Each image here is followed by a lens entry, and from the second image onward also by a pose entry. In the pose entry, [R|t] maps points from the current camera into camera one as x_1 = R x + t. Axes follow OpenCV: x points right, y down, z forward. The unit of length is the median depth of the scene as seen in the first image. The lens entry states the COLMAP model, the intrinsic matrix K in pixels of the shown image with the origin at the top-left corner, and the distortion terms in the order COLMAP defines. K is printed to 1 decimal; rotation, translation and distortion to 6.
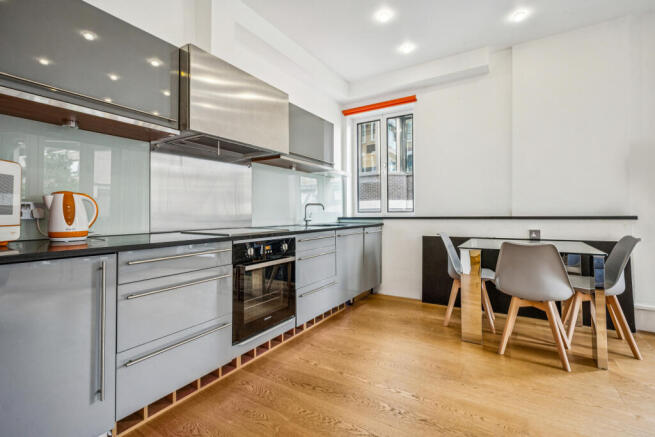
lens RADIAL K [[295.8, 0, 328.1], [0, 295.8, 207.3], [0, 0, 1]] dist [0.002128, 0.000487]
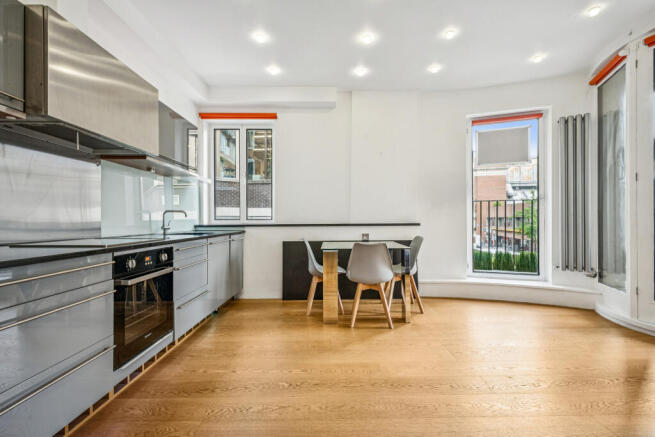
lens RADIAL K [[297.4, 0, 327.5], [0, 297.4, 218.5], [0, 0, 1]] dist [0.000131, 0.000191]
pose [[0.848777, 0.007038, 0.528703, -0.188233], [-0.013944, 0.999862, 0.009076, -0.003070], [-0.528566, -0.015075, 0.848758, -0.059141]]
